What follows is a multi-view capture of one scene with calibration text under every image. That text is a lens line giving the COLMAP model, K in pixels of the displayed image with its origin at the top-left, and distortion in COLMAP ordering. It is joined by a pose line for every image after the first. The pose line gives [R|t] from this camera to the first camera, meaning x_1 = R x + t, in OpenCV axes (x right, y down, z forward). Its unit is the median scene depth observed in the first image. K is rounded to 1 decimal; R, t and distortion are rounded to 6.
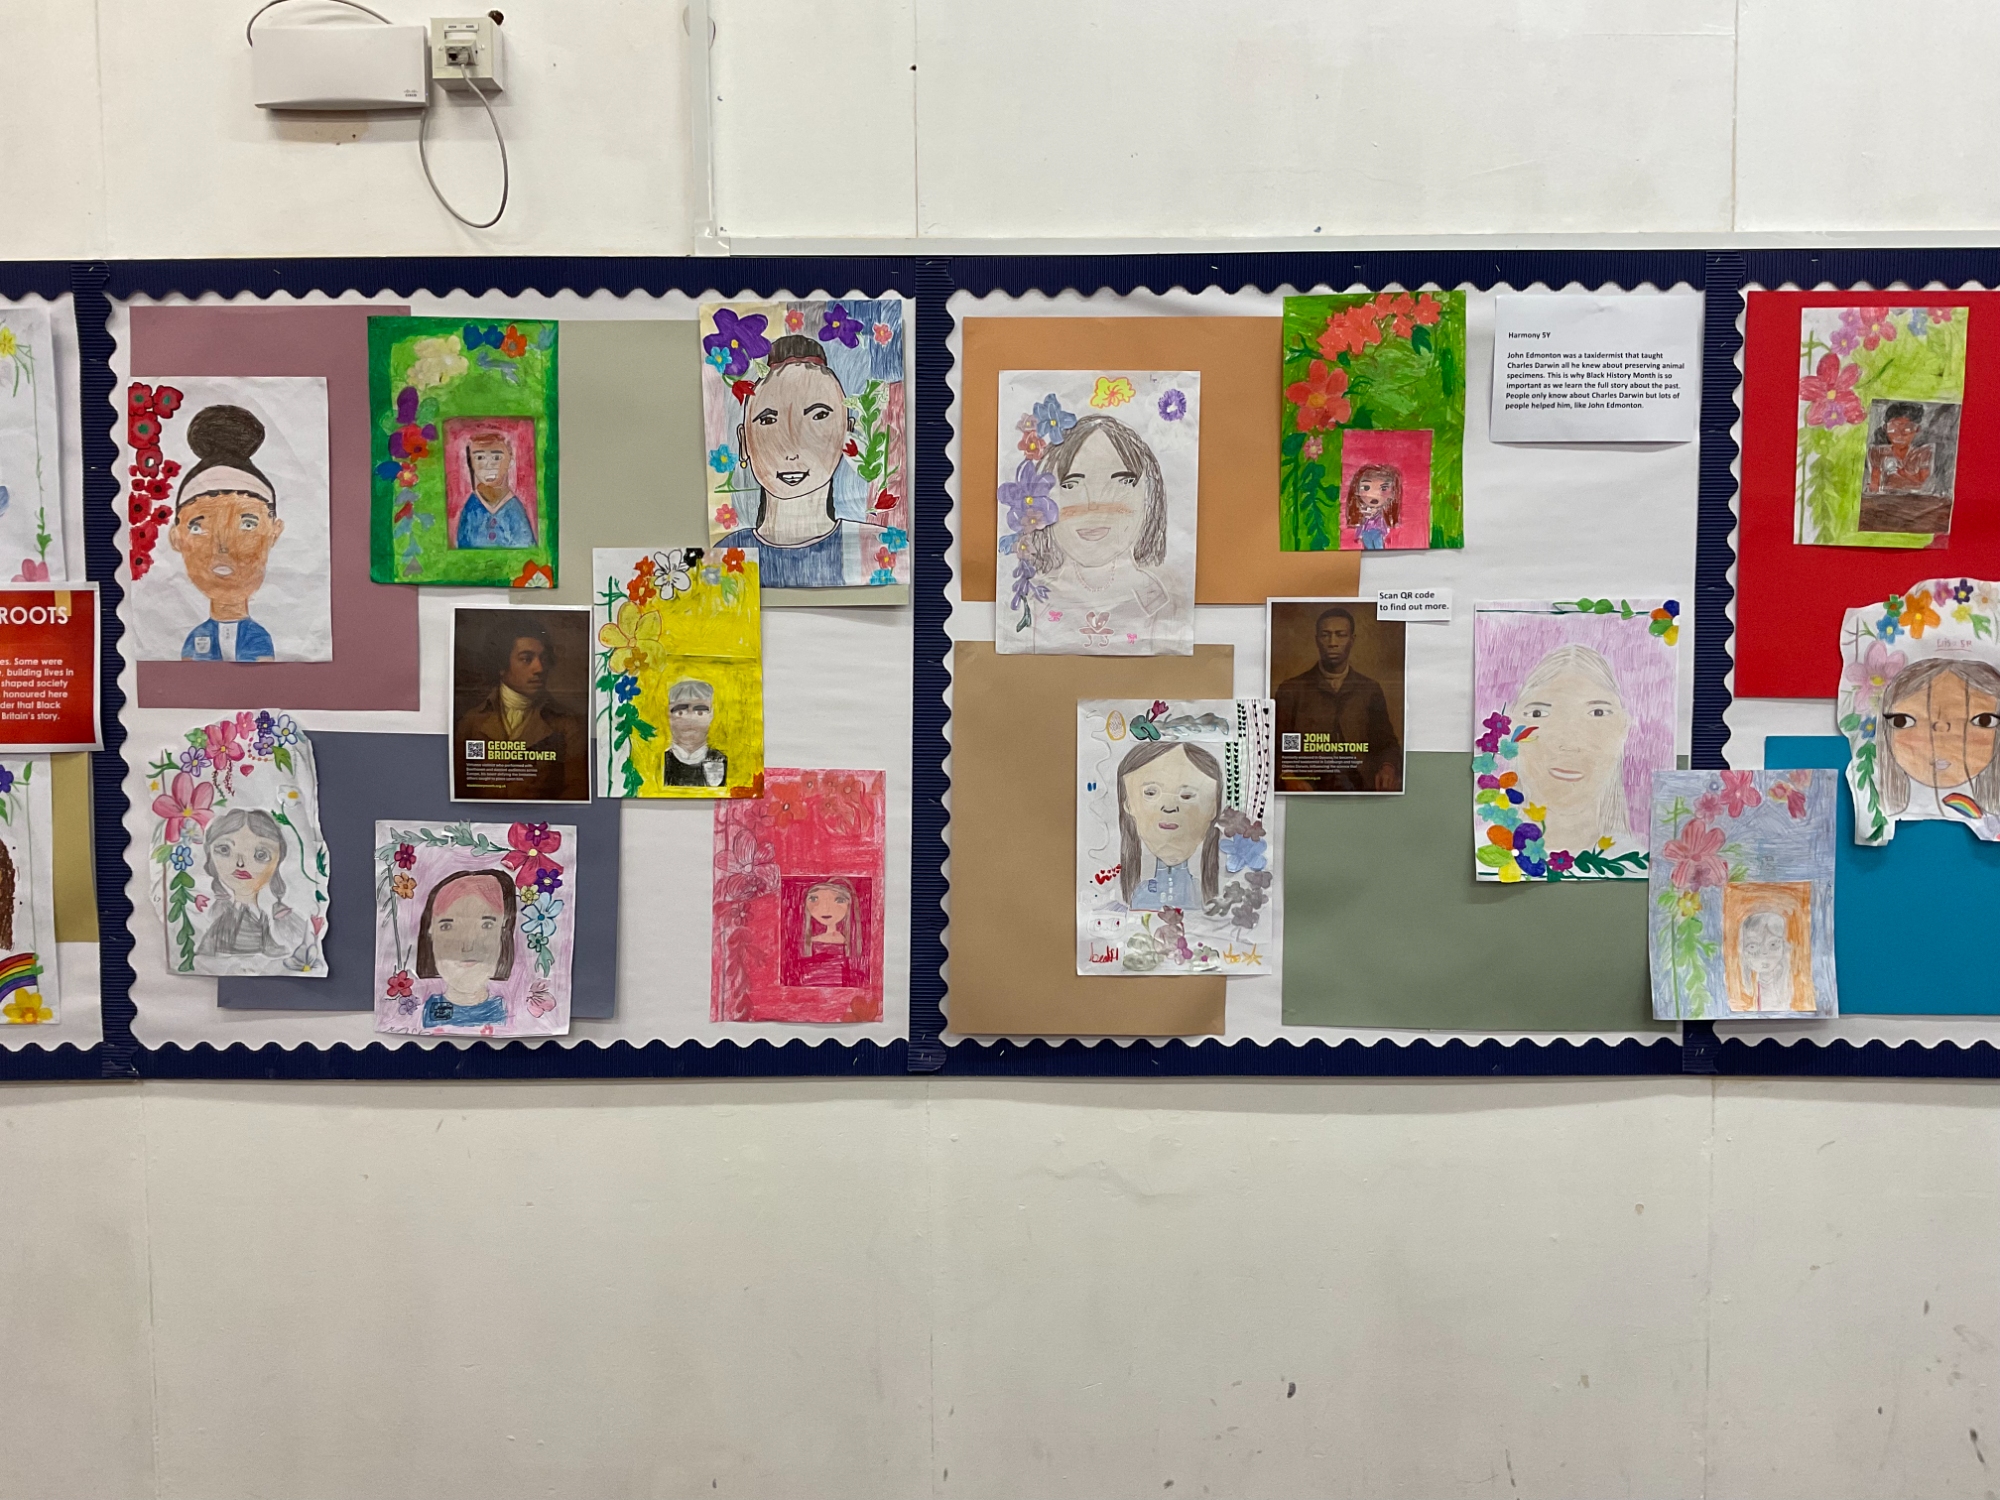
lens RADIAL K [[1649.4, 0, 1000.0], [0, 1649.4, 750.0], [0, 0, 1]] dist [-0.008345, -0.002935]
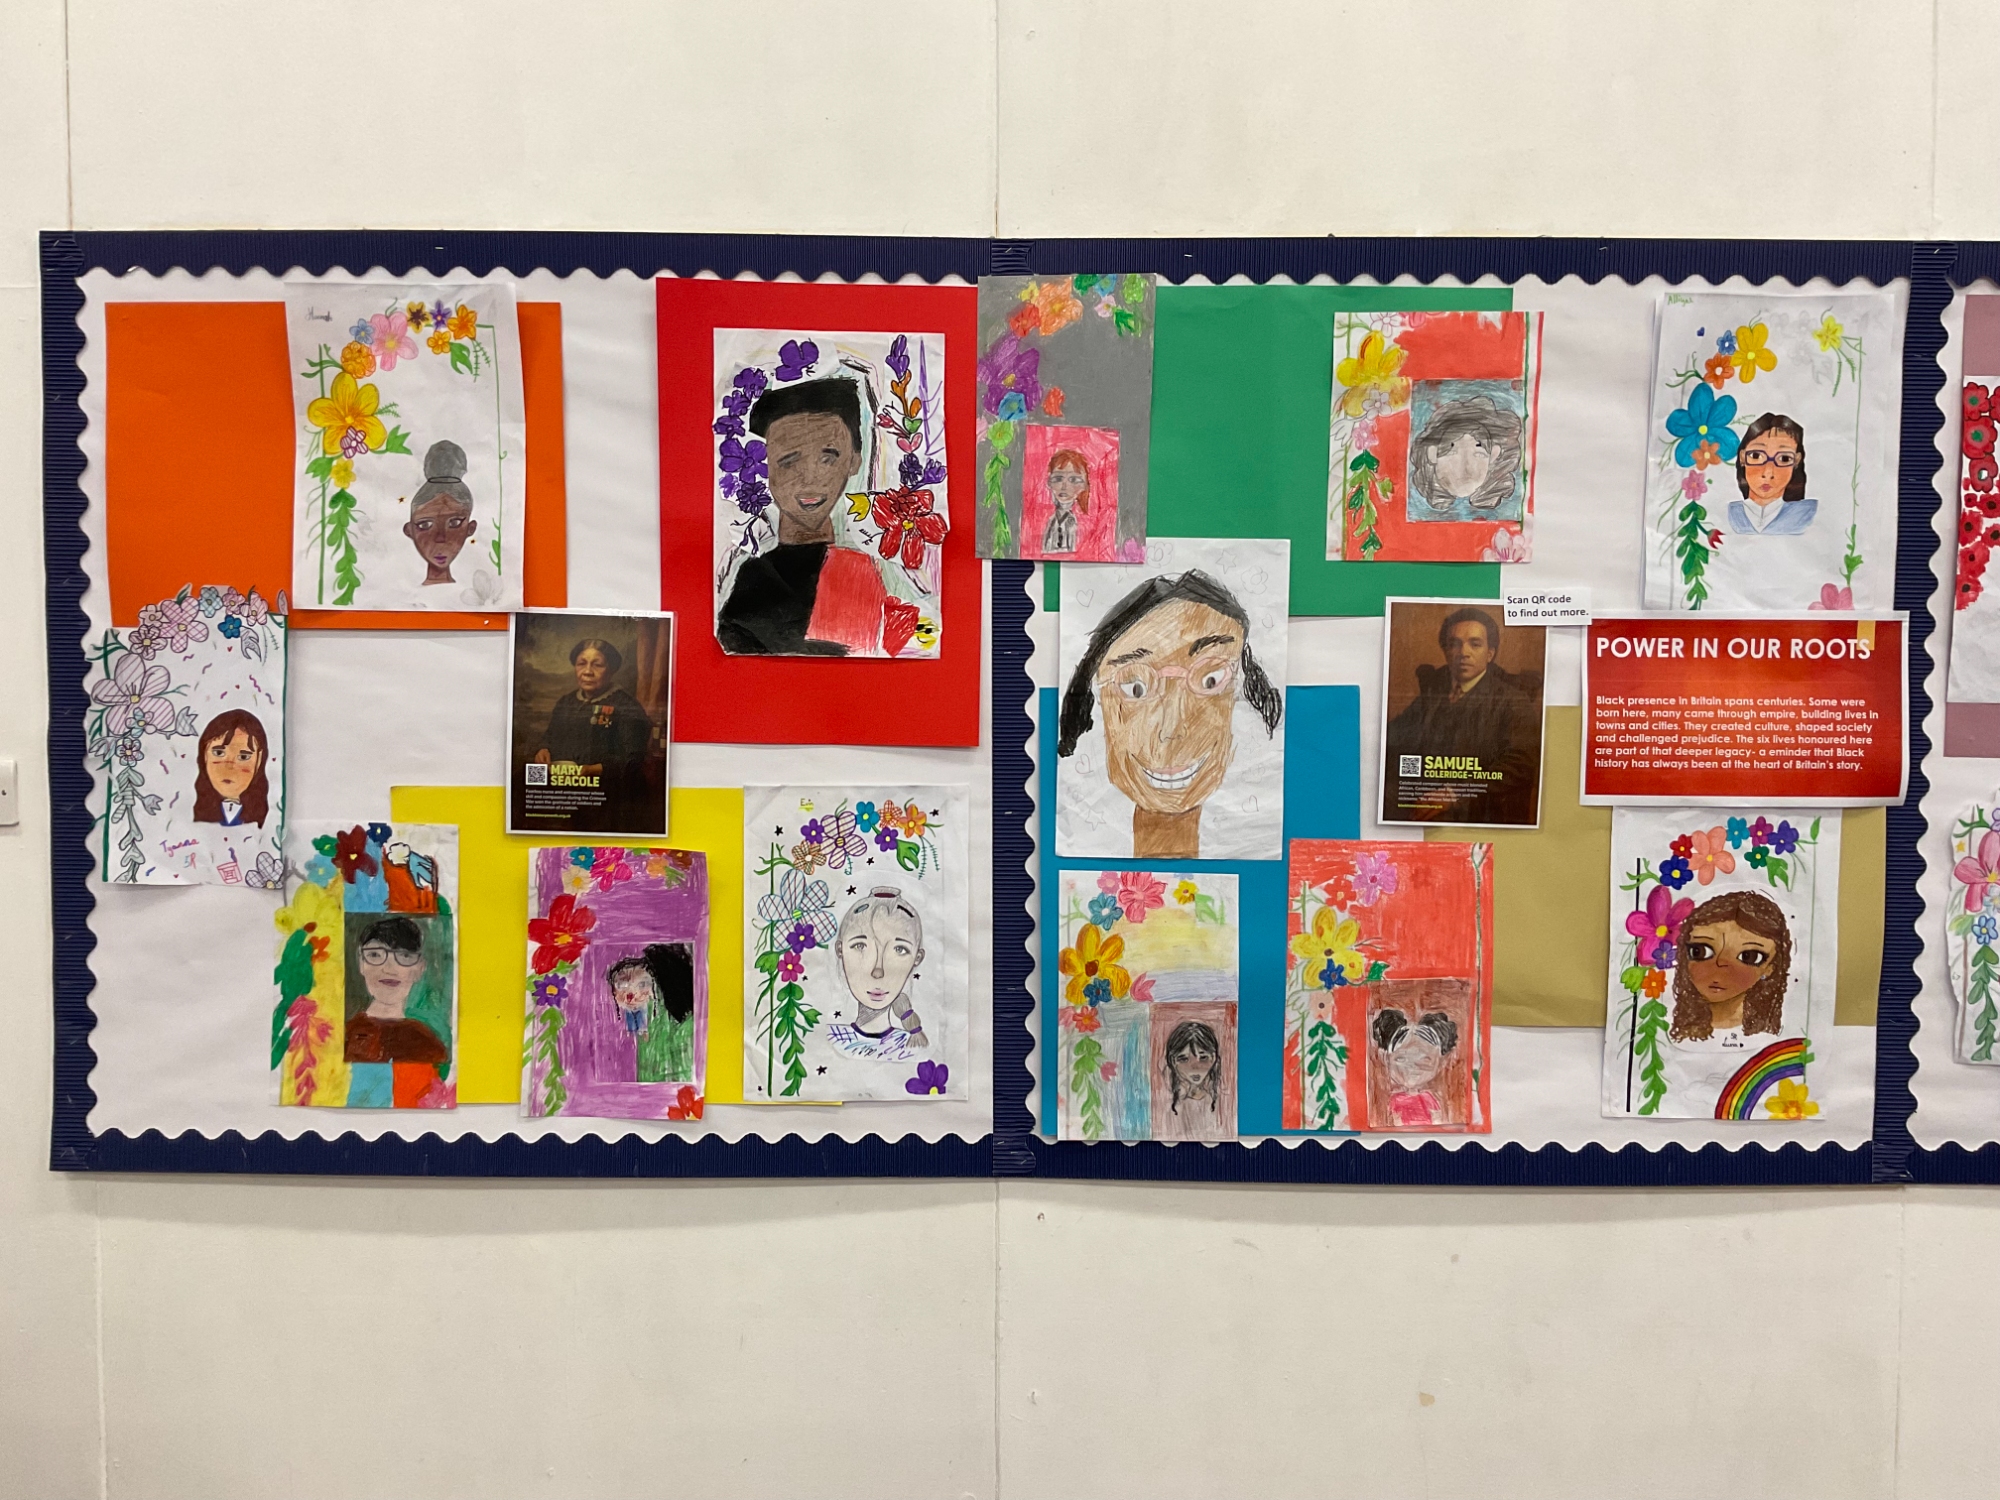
lens RADIAL K [[1739.6, 0, 1000.0], [0, 1739.6, 750.0], [0, 0, 1]] dist [-0.006135, -0.000920]
pose [[0.999898, 0.009425, 0.010716, -1.033420], [-0.009362, 0.999939, -0.005935, -0.018986], [-0.010771, 0.005834, 0.999925, 0.090165]]
